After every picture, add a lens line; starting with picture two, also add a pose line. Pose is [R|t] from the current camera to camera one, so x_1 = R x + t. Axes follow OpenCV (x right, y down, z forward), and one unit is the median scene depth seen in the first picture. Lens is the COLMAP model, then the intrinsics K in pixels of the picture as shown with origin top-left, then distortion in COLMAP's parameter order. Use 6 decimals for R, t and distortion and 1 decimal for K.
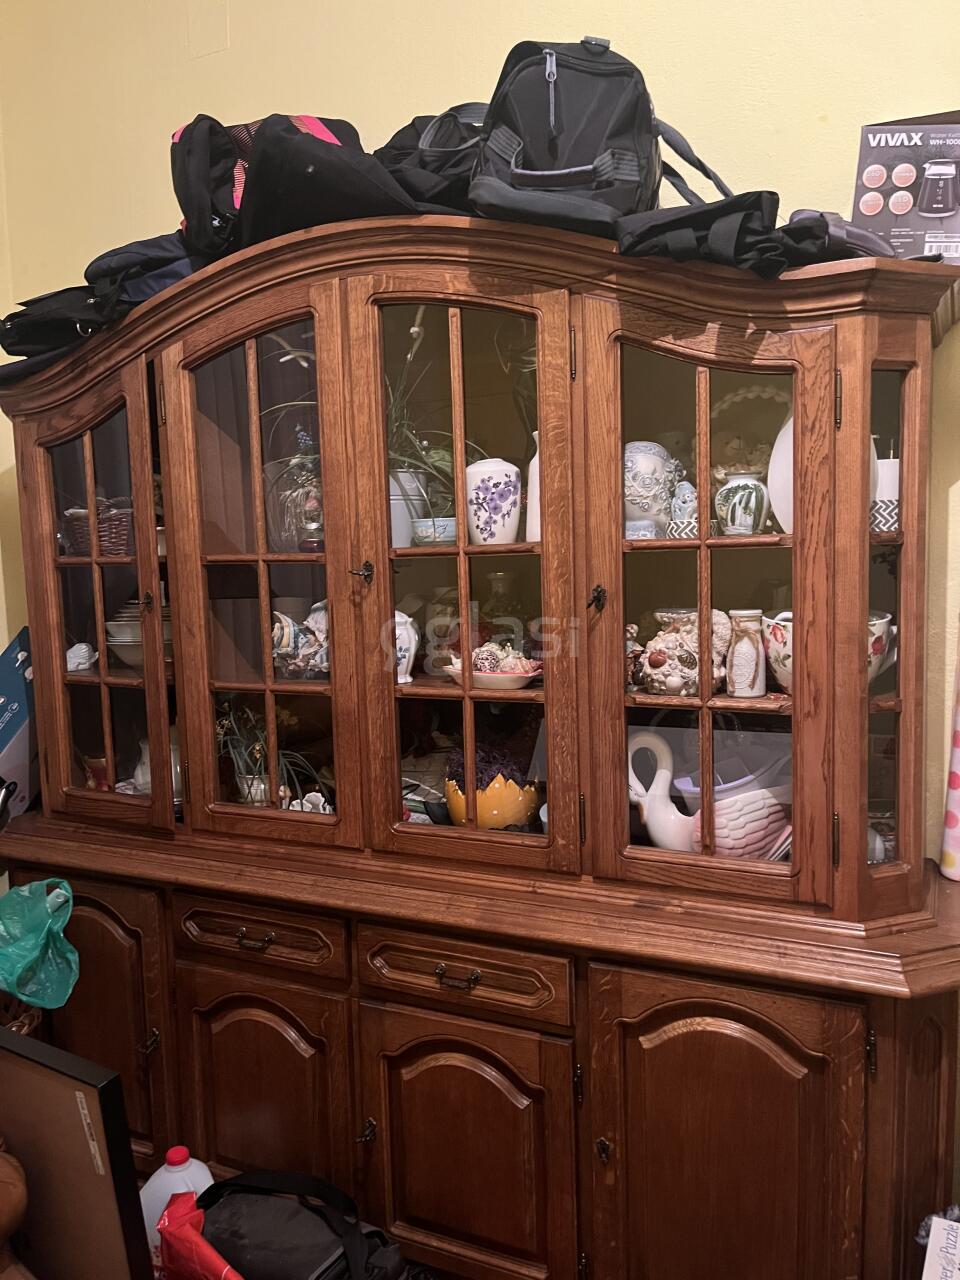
lens RADIAL K [[982.5, 0, 481.7], [0, 982.5, 642.5], [0, 0, 1]] dist [0.074955, -0.097502]
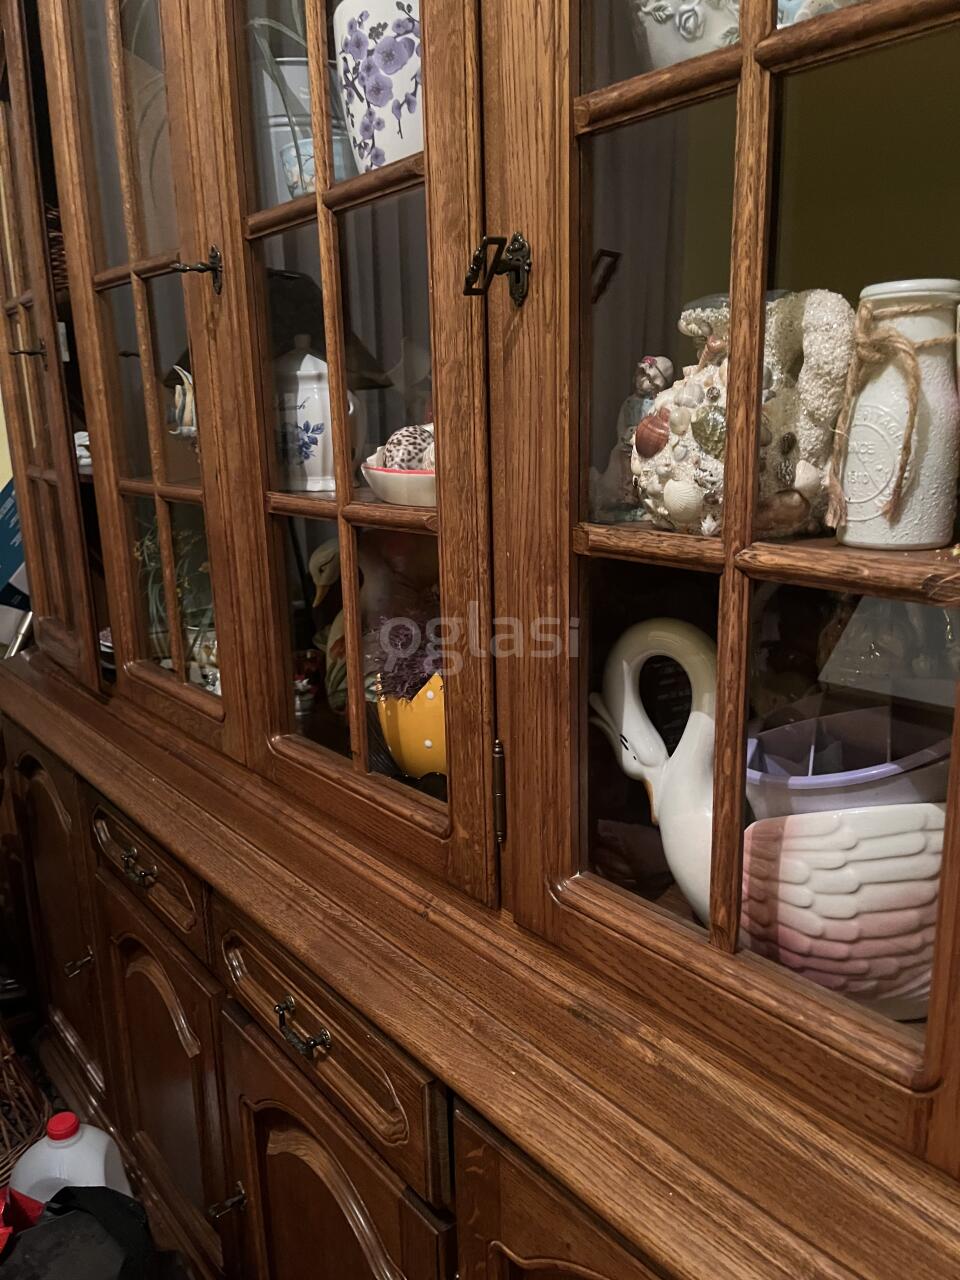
lens RADIAL K [[982.5, 0, 481.7], [0, 982.5, 642.5], [0, 0, 1]] dist [0.074955, -0.097502]
pose [[0.905647, 0.109040, -0.409772, 0.278866], [-0.047991, 0.986520, 0.156446, 0.039197], [0.421308, -0.122020, 0.898672, 0.605237]]
